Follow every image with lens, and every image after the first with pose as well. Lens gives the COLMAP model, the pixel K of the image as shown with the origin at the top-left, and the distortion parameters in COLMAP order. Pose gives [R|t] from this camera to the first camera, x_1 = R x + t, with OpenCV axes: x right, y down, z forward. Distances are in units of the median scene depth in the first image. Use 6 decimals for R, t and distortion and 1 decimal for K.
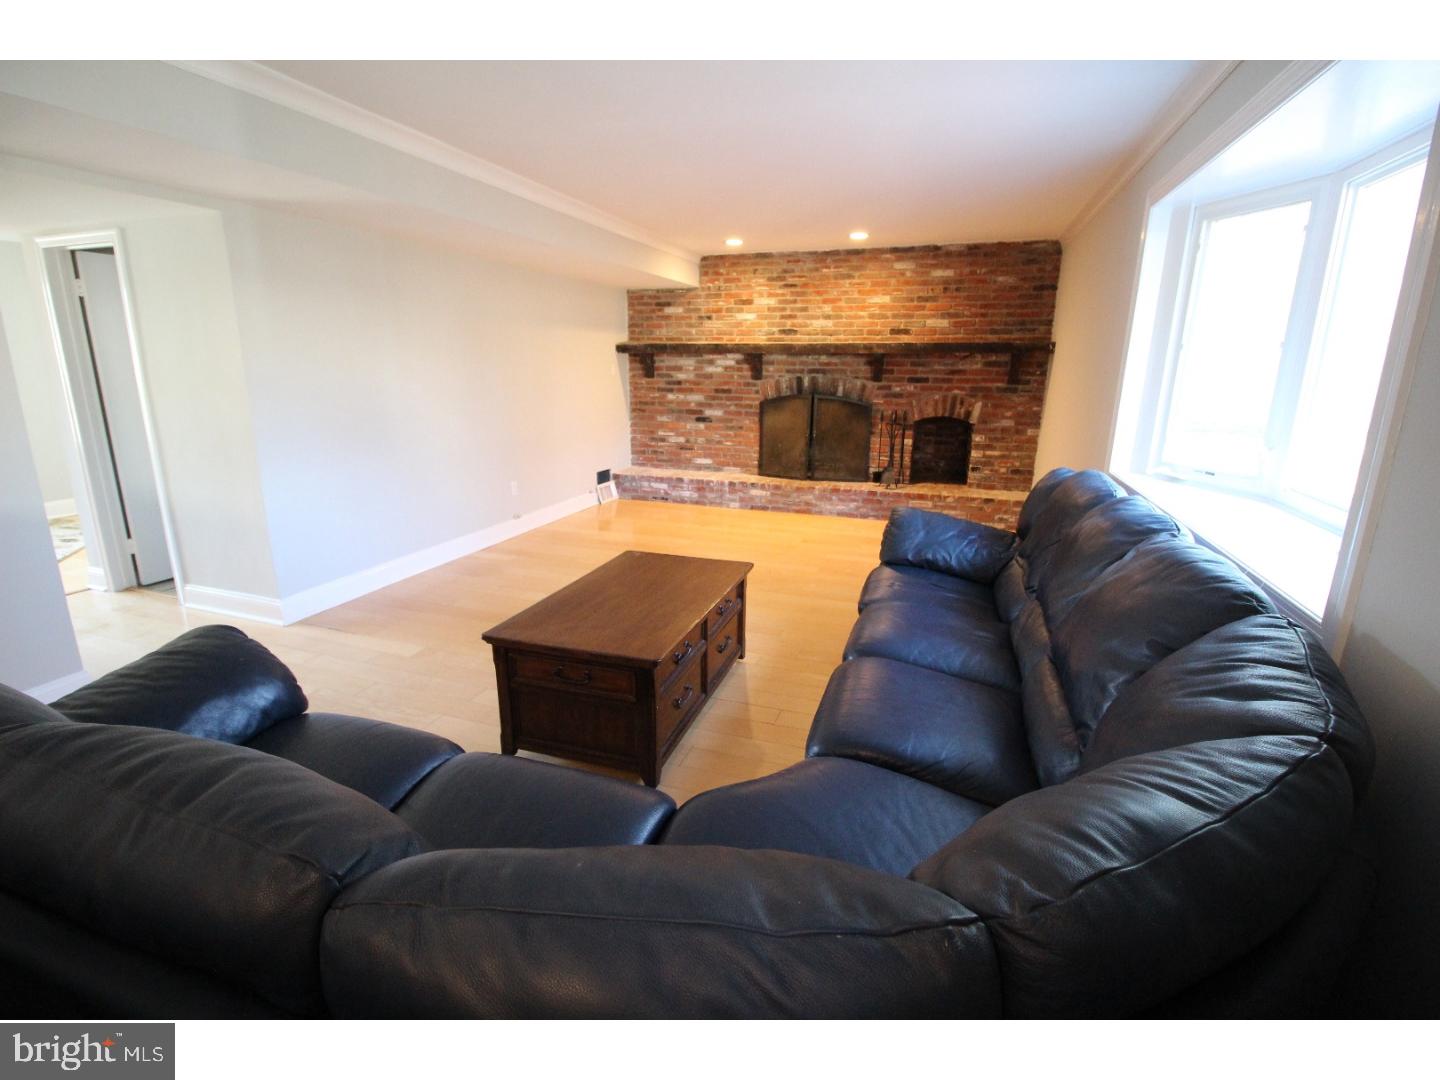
lens RADIAL K [[672.1, 0, 717.7], [0, 672.1, 535.8], [0, 0, 1]] dist [-0.000688, -0.000087]
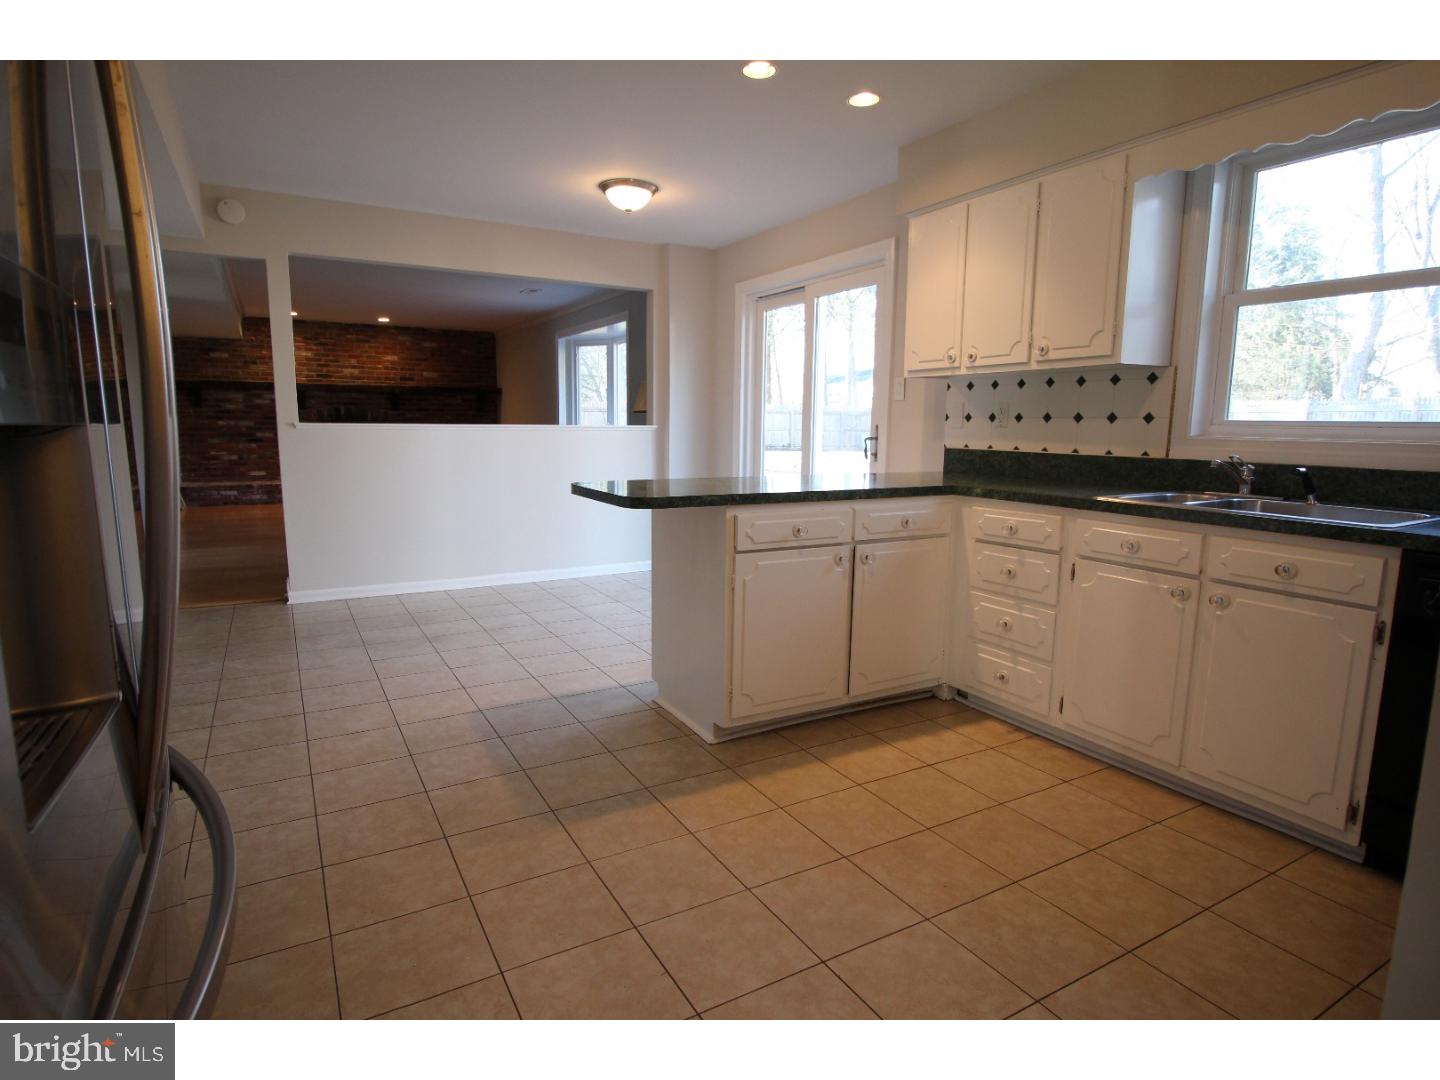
lens RADIAL K [[775.0, 0, 712.5], [0, 775.0, 536.3], [0, 0, 1]] dist [-0.011123, -0.002358]
pose [[0.664286, -0.109005, 0.739487, -0.564841], [0.179646, 0.983595, -0.016390, 0.191034], [-0.725569, 0.143734, 0.672971, -0.602886]]
